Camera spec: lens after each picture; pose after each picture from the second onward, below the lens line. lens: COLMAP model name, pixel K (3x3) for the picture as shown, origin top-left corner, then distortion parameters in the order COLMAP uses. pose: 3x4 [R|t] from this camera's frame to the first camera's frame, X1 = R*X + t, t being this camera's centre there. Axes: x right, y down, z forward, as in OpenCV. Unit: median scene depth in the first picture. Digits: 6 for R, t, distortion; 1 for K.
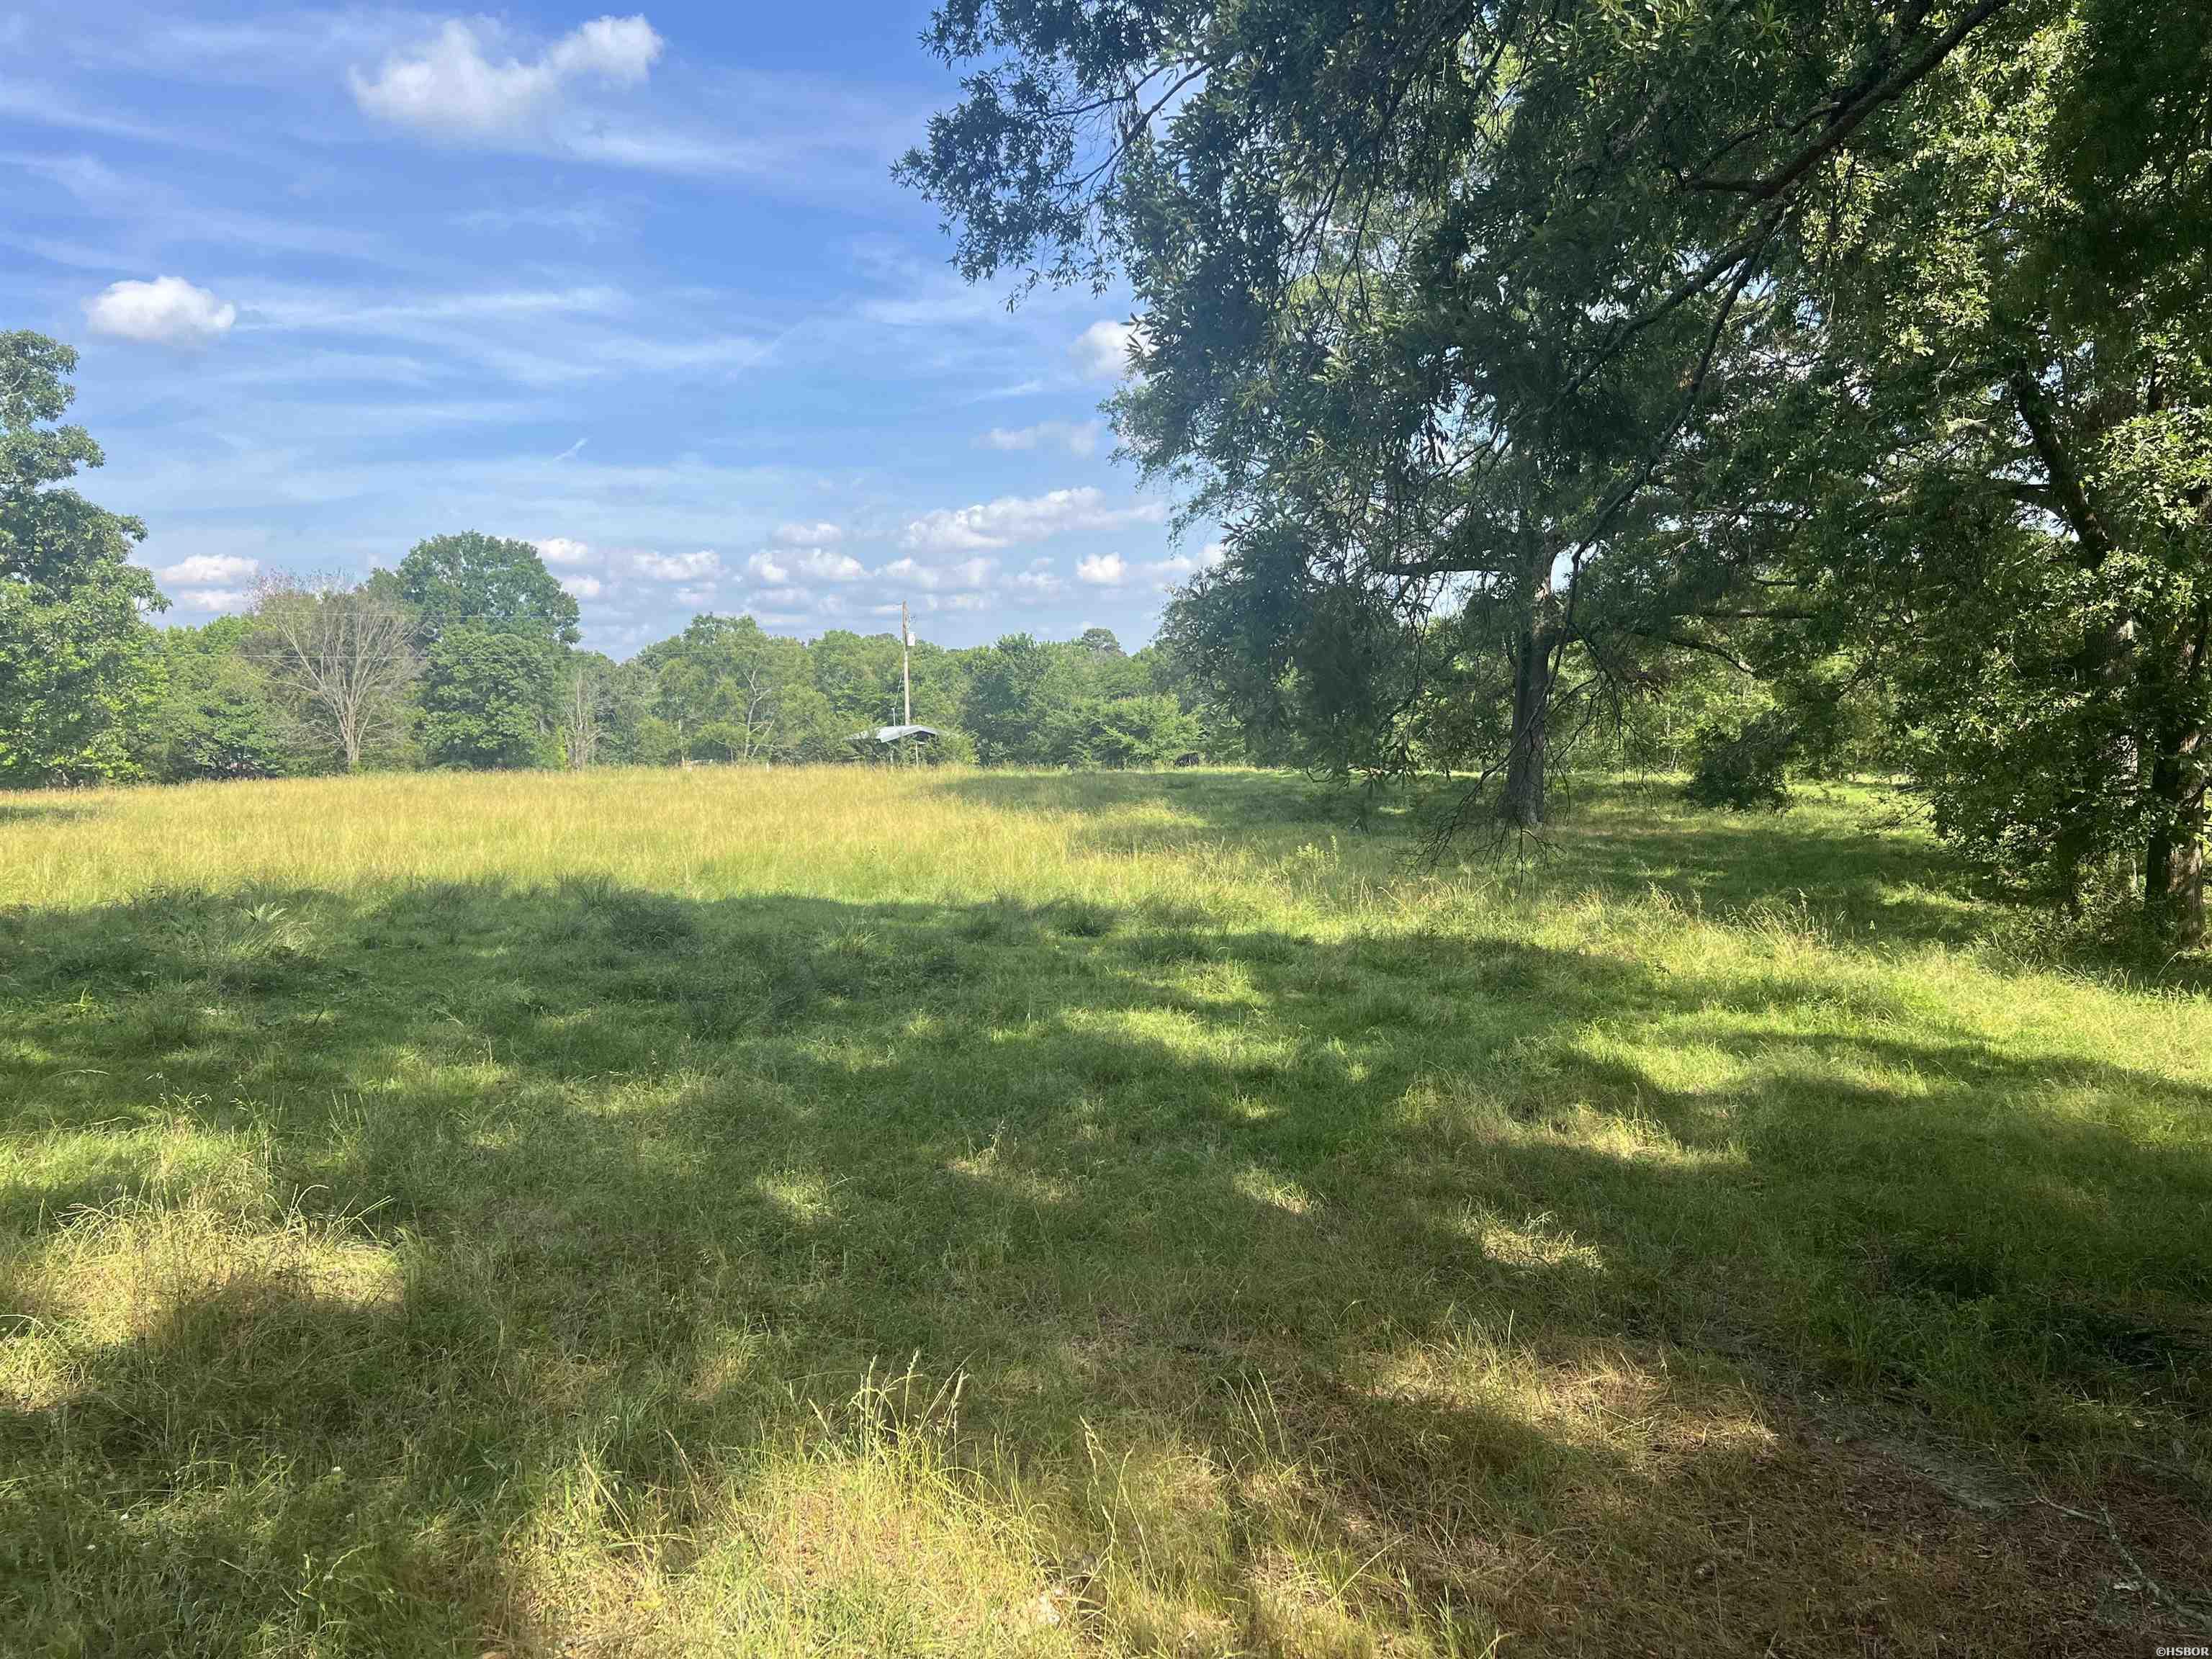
lens RADIAL K [[1629.1, 0, 1172.2], [0, 1629.1, 860.3], [0, 0, 1]] dist [-0.004622, -0.022045]
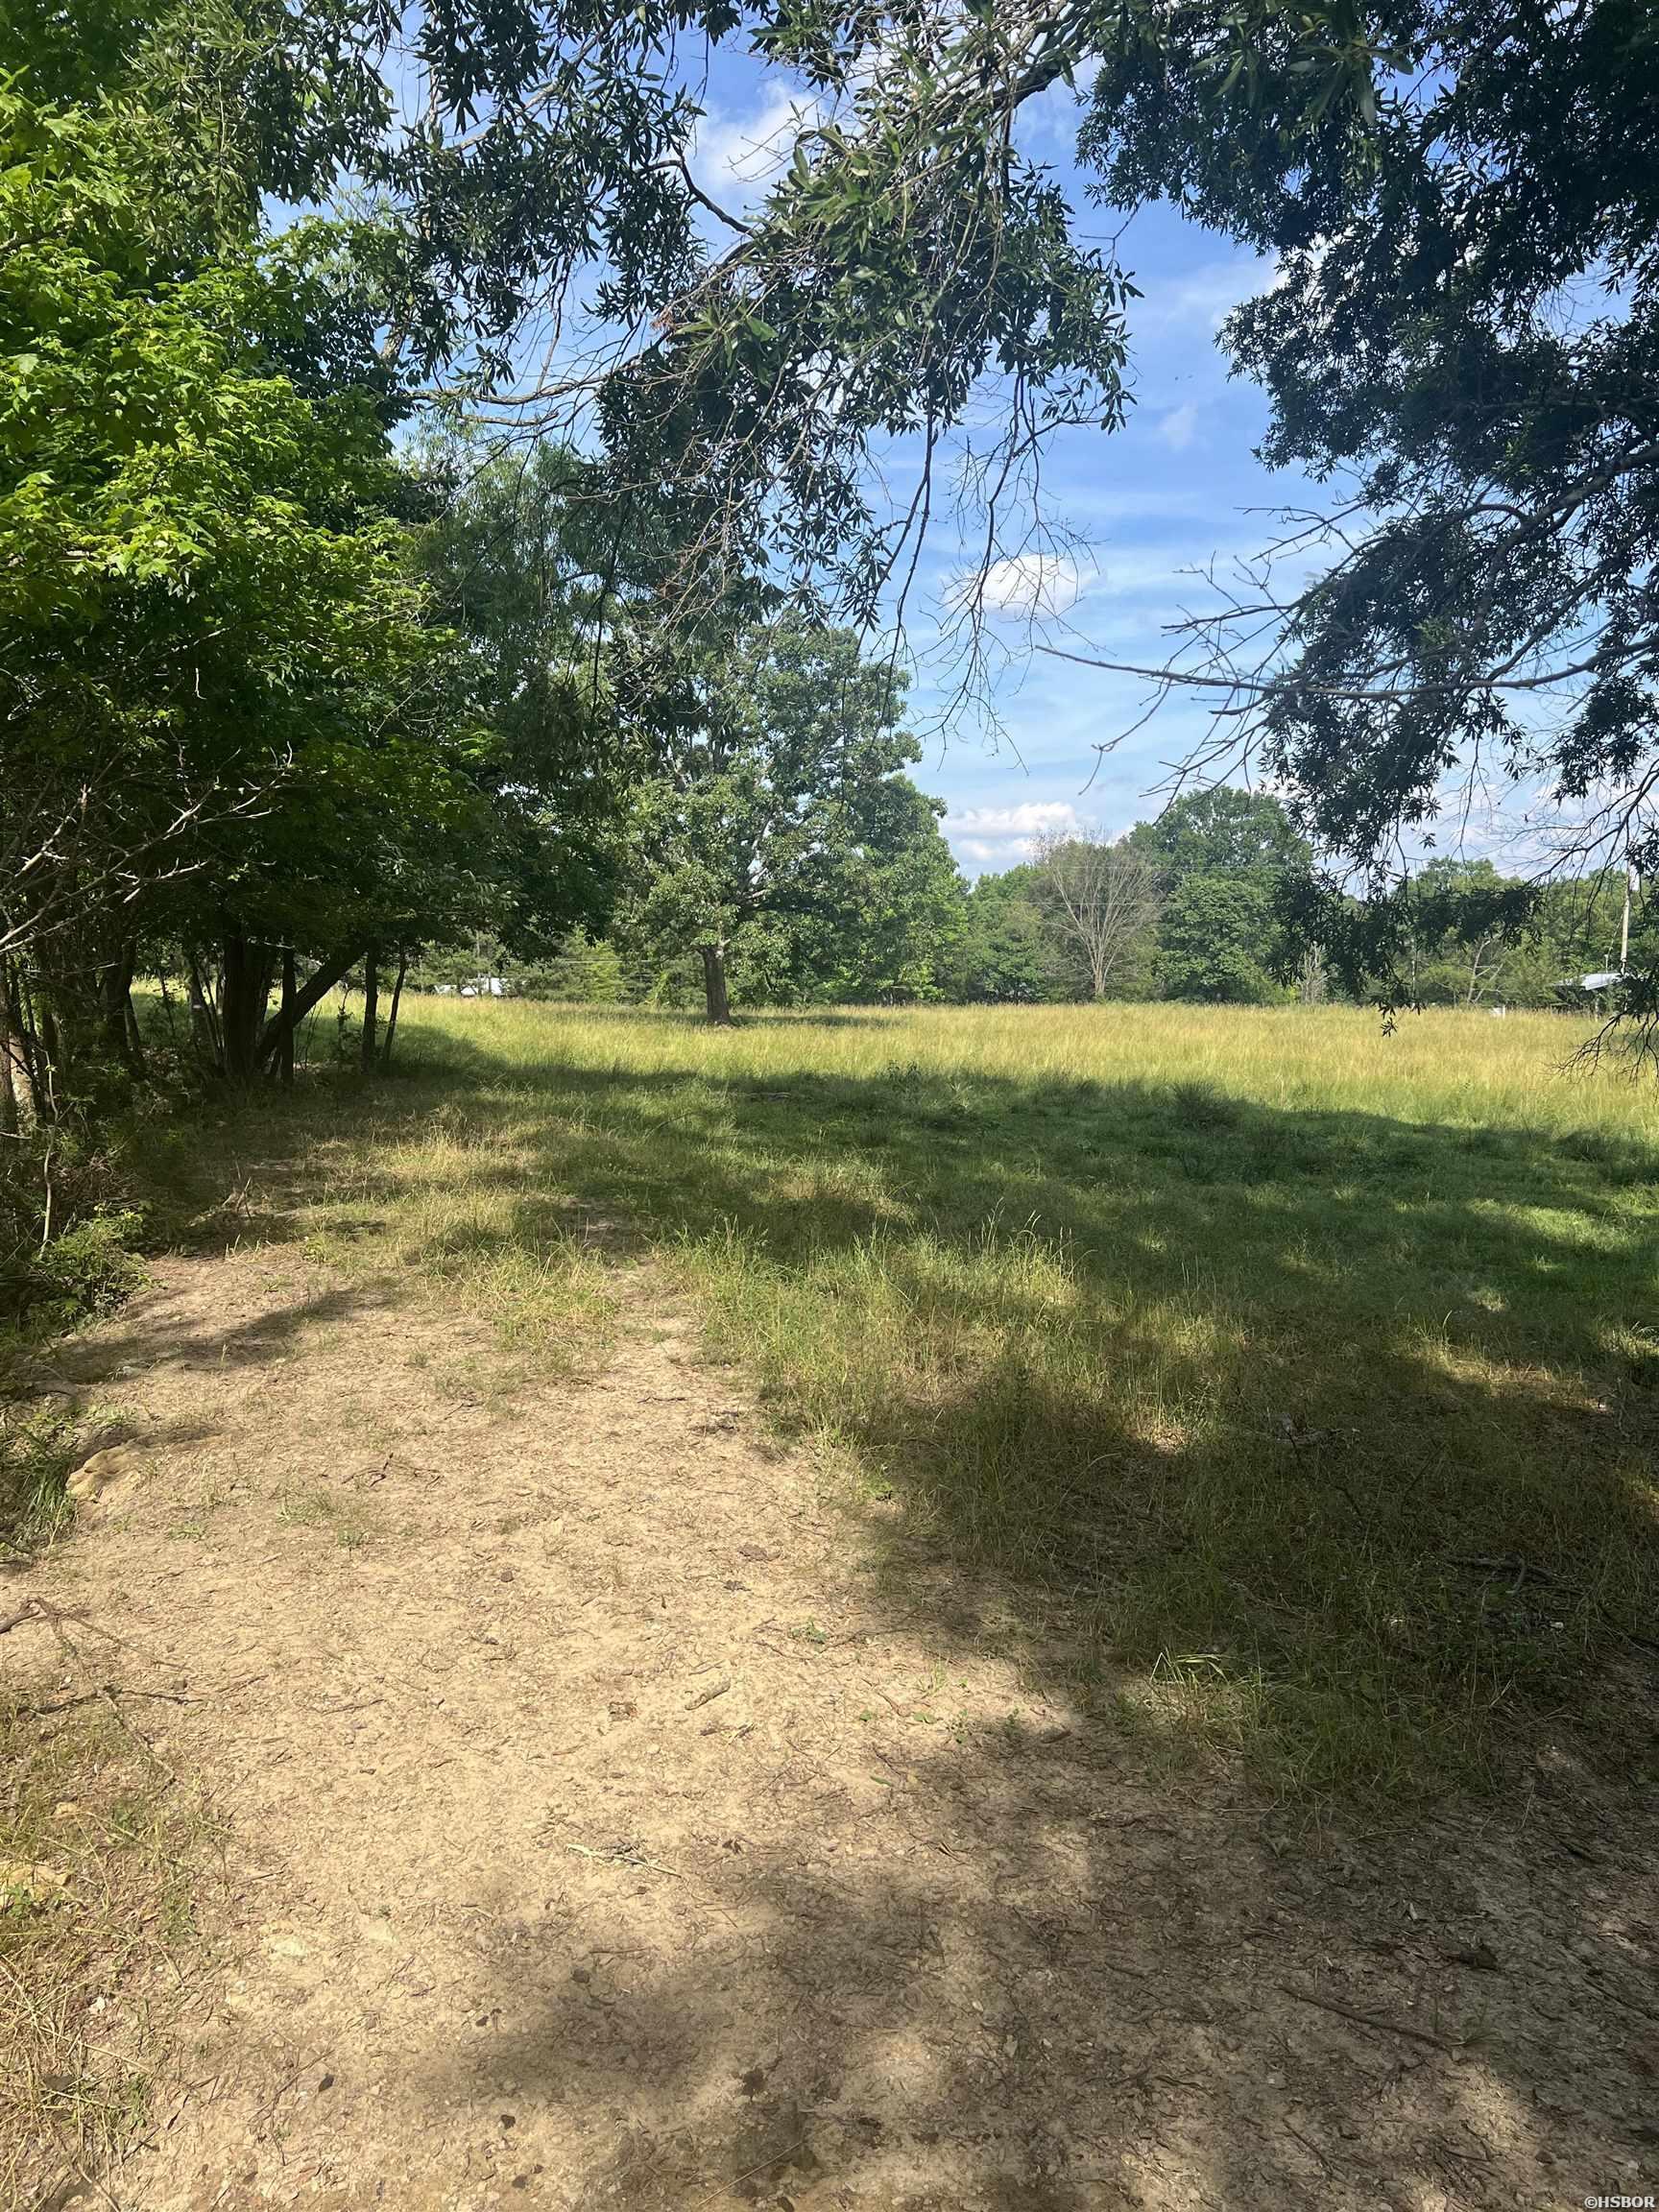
lens RADIAL K [[1625.9, 0, 823.7], [0, 1625.9, 1199.4], [0, 0, 1]] dist [0.060471, -0.108529]
pose [[0.796052, 0.109101, -0.595313, 0.109488], [-0.073862, 0.993779, 0.083357, 0.008455], [0.600704, -0.022386, 0.799158, -0.125420]]
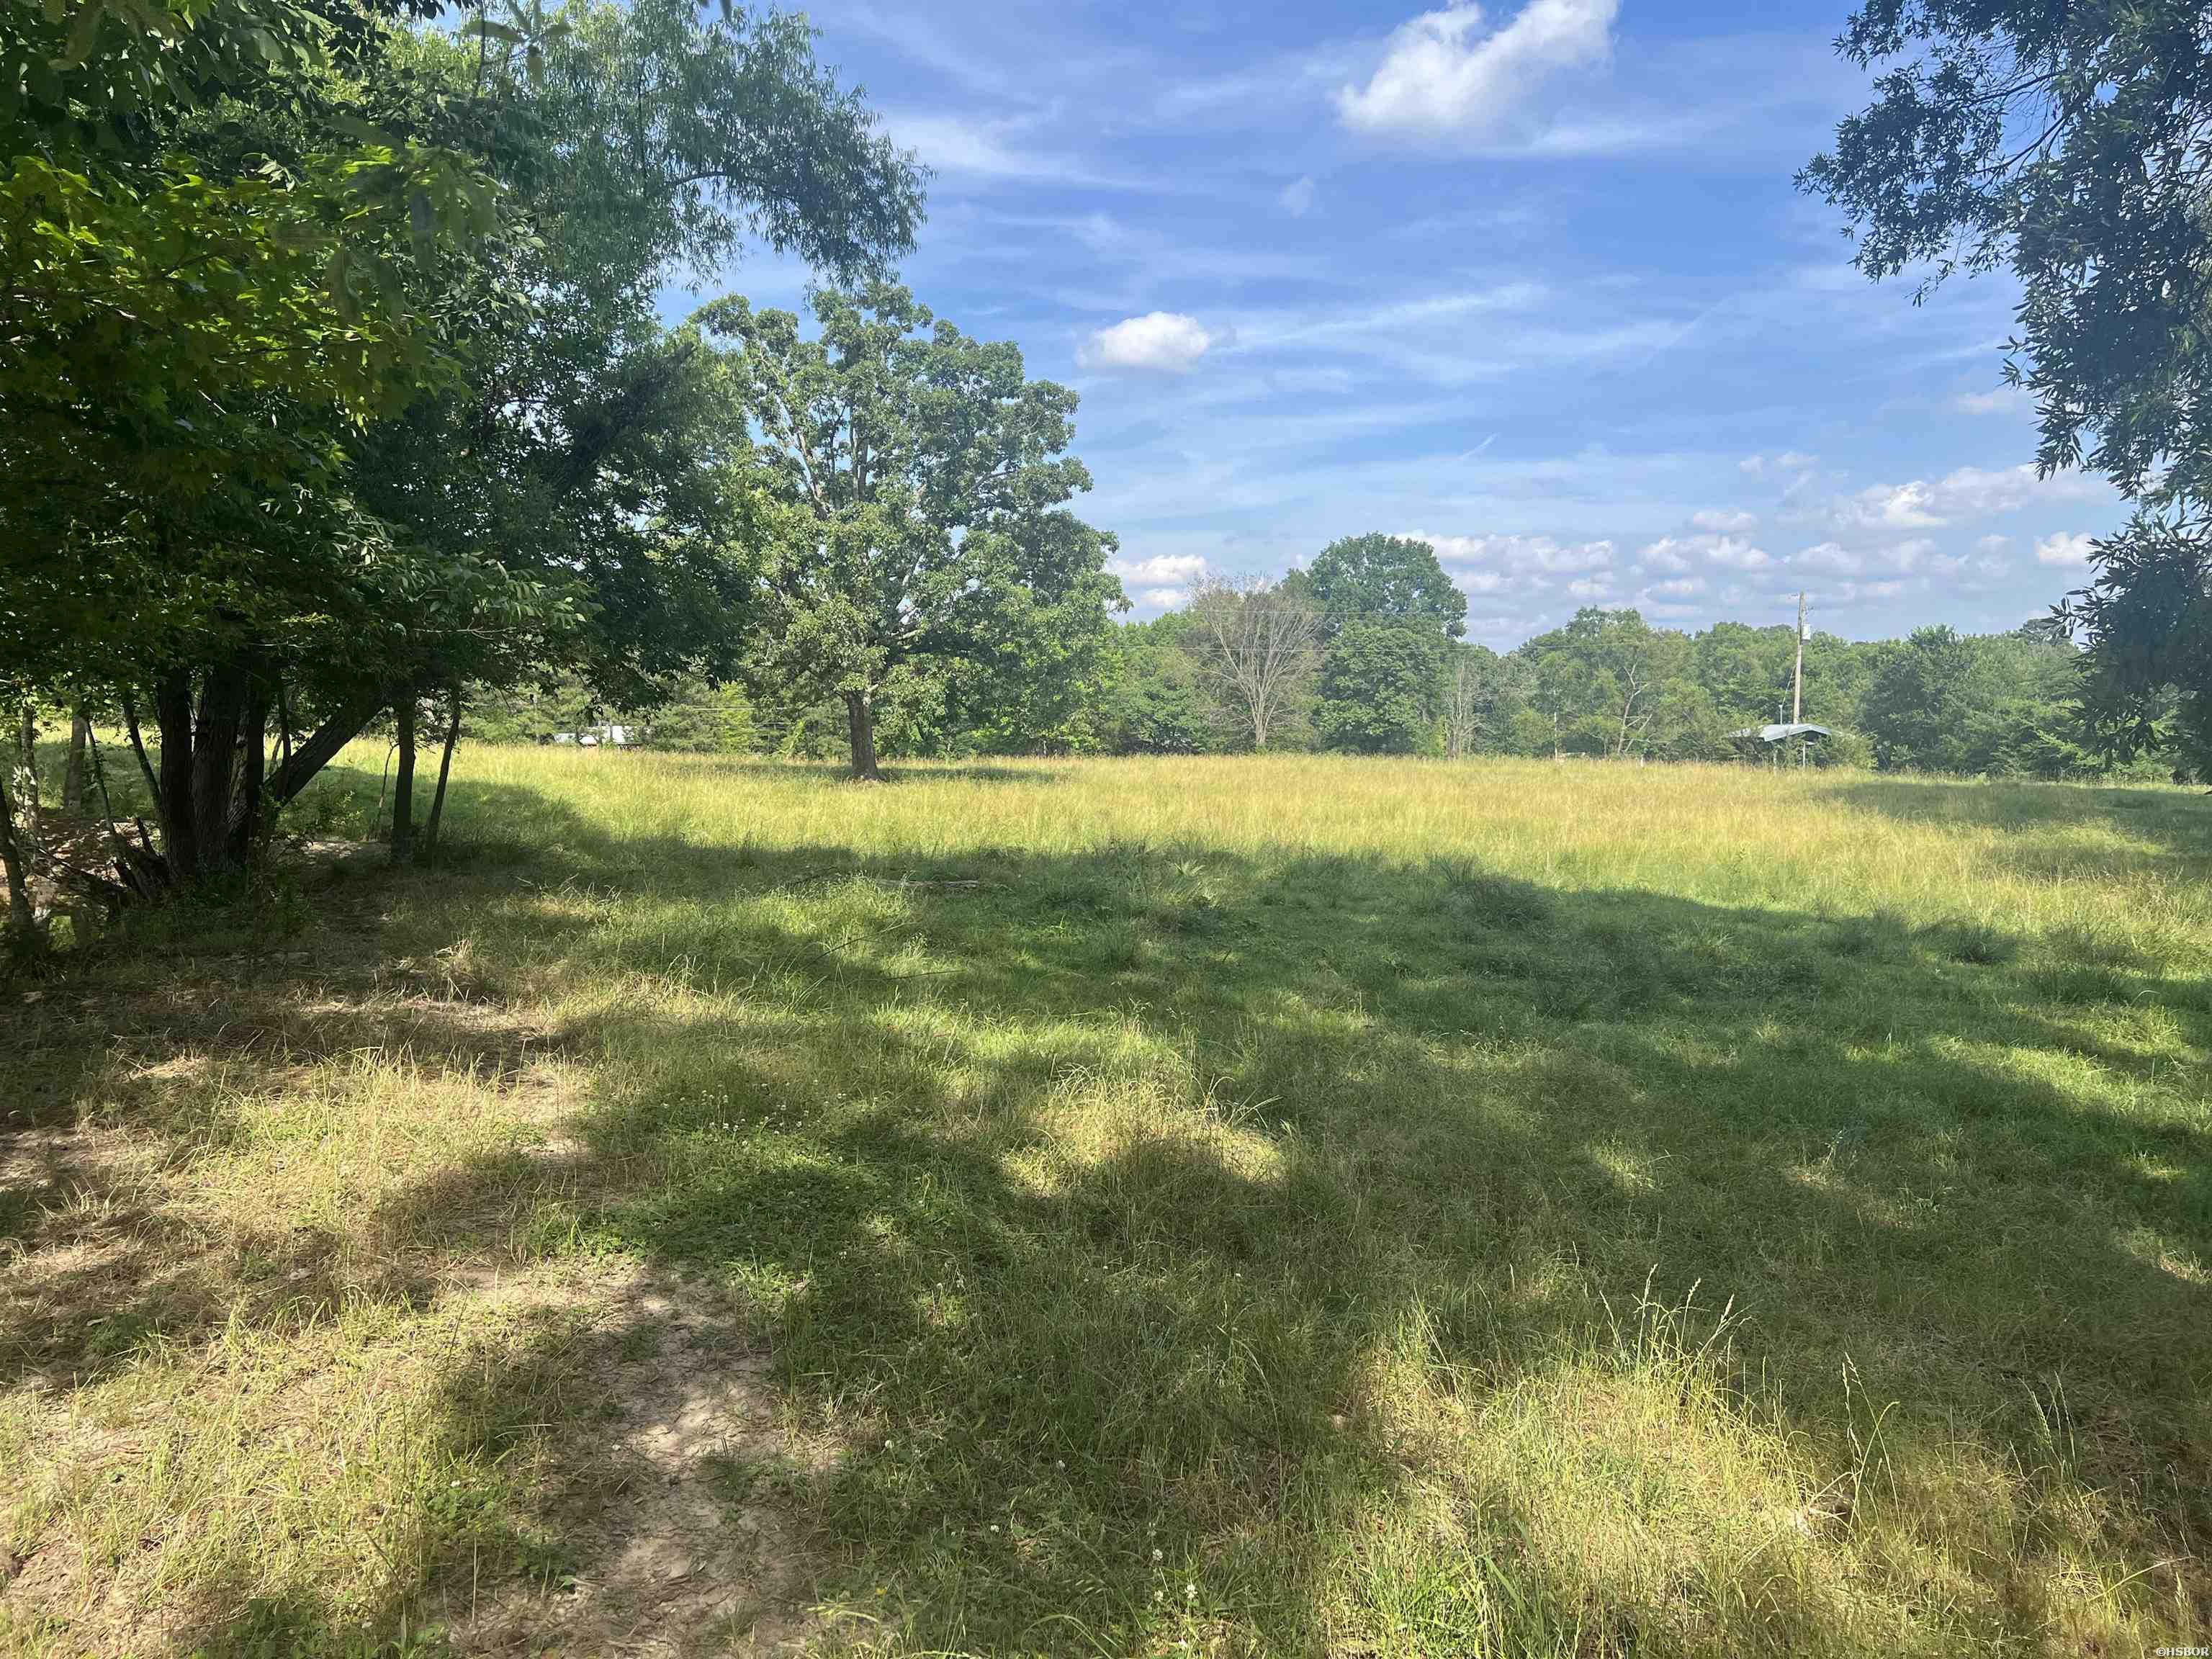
lens RADIAL K [[1625.9, 0, 1104.1], [0, 1625.9, 858.5], [0, 0, 1]] dist [0.060471, -0.108529]
pose [[0.846188, 0.072261, -0.527962, 0.007773], [-0.070621, 0.997231, 0.023301, 0.000845], [0.528184, 0.017568, 0.848948, -0.021014]]
